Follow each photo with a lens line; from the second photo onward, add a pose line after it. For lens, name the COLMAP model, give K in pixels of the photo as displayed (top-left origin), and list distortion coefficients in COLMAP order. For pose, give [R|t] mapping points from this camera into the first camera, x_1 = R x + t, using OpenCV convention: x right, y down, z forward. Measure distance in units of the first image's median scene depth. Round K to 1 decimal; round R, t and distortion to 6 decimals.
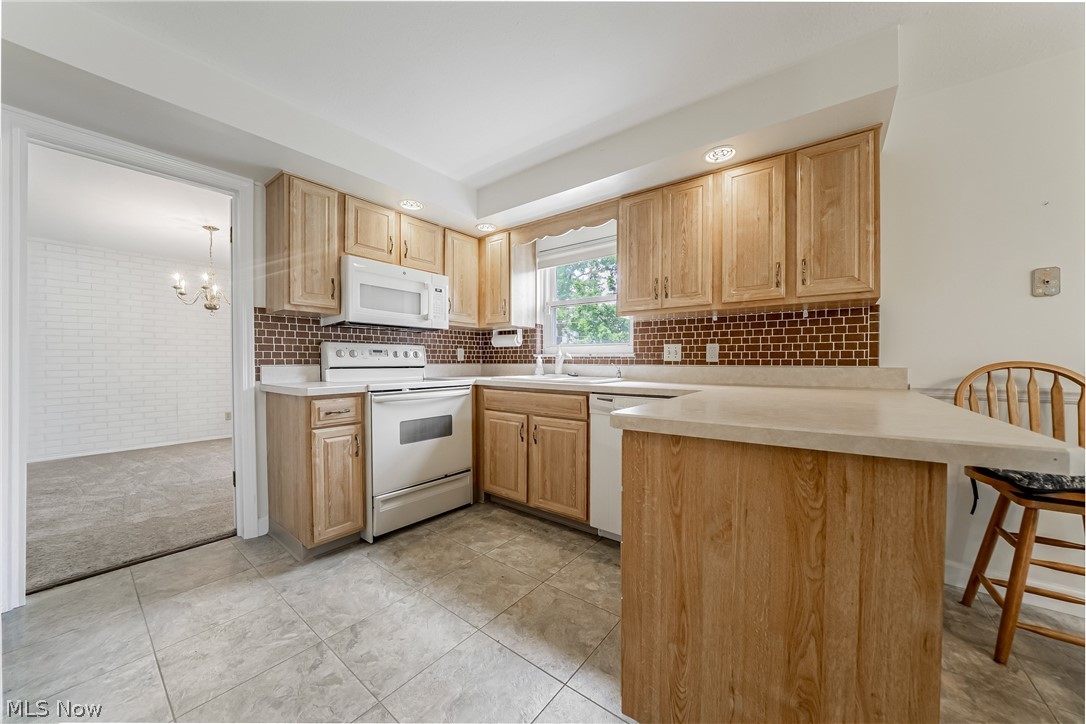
lens RADIAL K [[375.8, 0, 545.2], [0, 375.8, 367.9], [0, 0, 1]] dist [-0.022870, 0.000322]
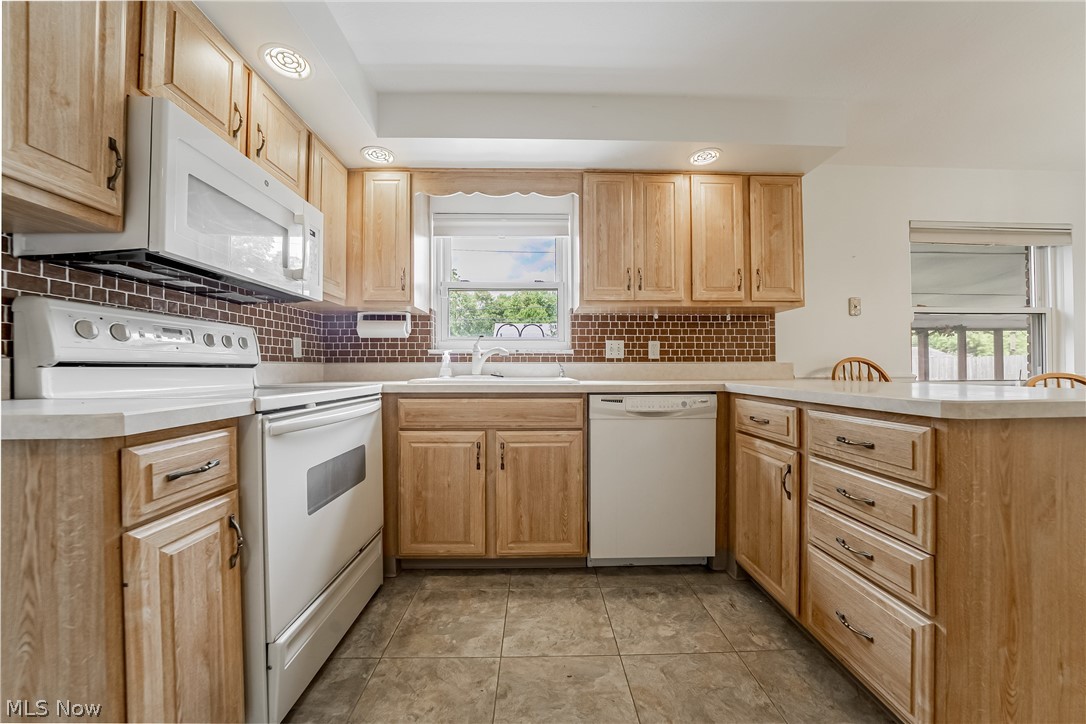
lens RADIAL K [[379.2, 0, 543.1], [0, 379.2, 366.3], [0, 0, 1]] dist [-0.023169, 0.003194]
pose [[0.778598, -0.000575, 0.627523, -0.450839], [0.014937, 0.999733, -0.017617, 0.018545], [-0.627346, 0.023090, 0.778398, 0.401177]]
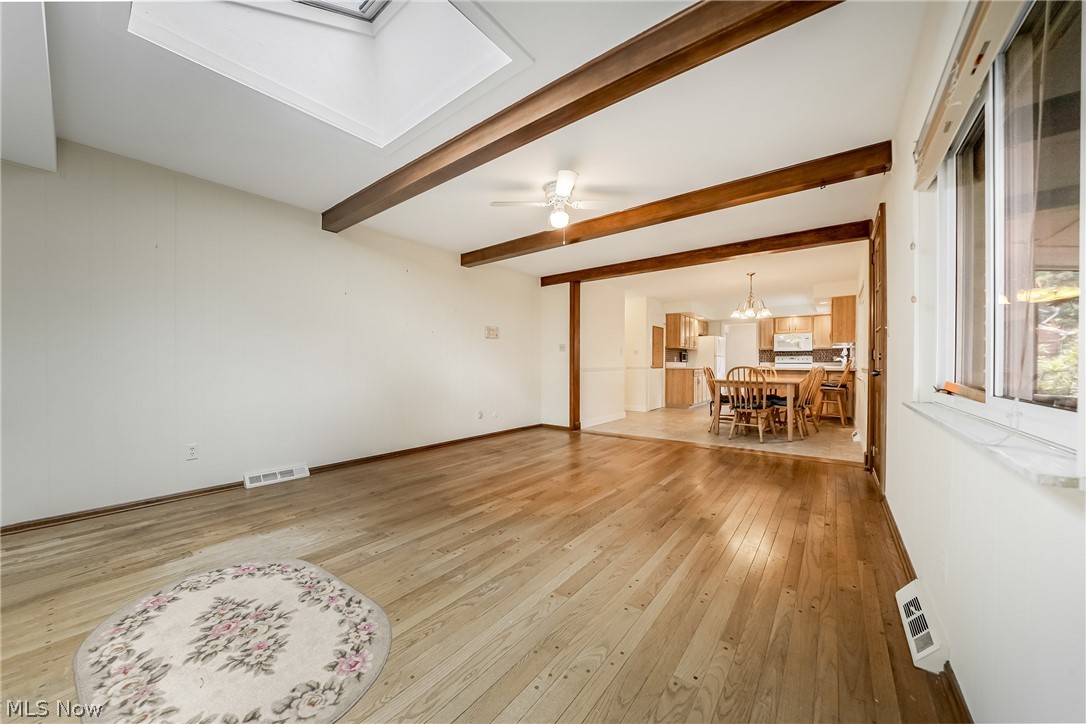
lens RADIAL K [[375.8, 0, 545.2], [0, 375.8, 367.9], [0, 0, 1]] dist [-0.022870, 0.000322]
pose [[-0.005201, 0.007084, -0.999961, 3.401091], [-0.018893, 0.999796, 0.007181, 0.067207], [0.999808, 0.018930, -0.005066, -1.383492]]
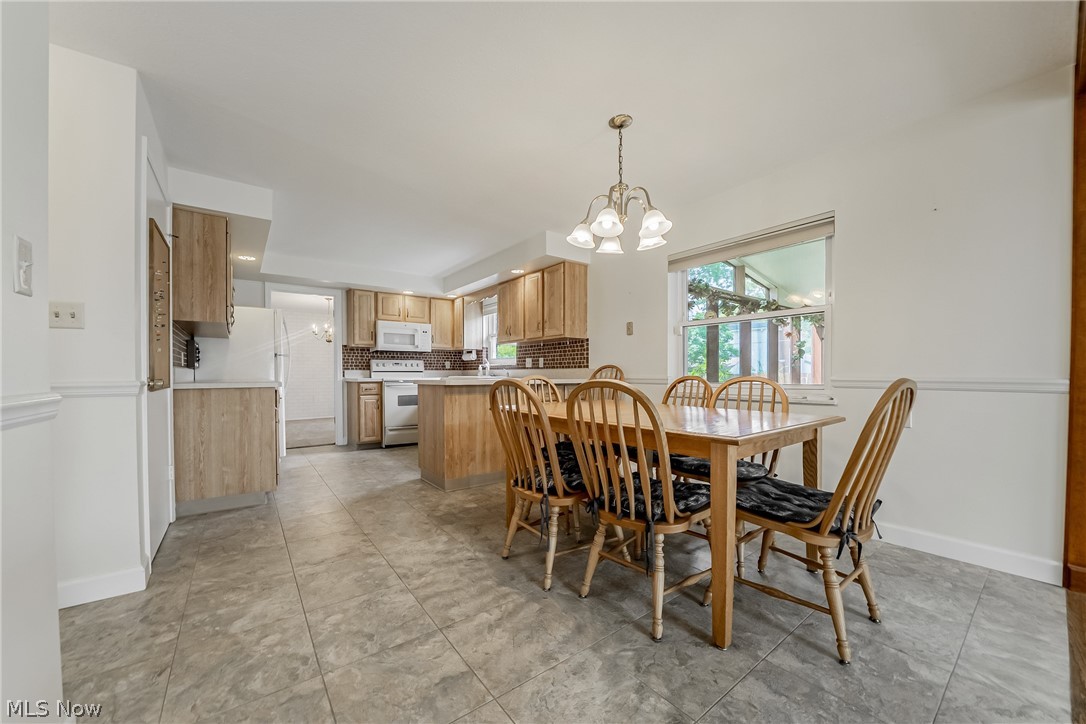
lens RADIAL K [[393.9, 0, 526.1], [0, 393.9, 377.9], [0, 0, 1]] dist [-0.000294, 0.000060]
pose [[0.957986, -0.000204, -0.286816, 0.985498], [-0.001171, 0.999989, -0.004622, 0.049246], [0.286814, 0.004764, 0.957975, -0.990599]]
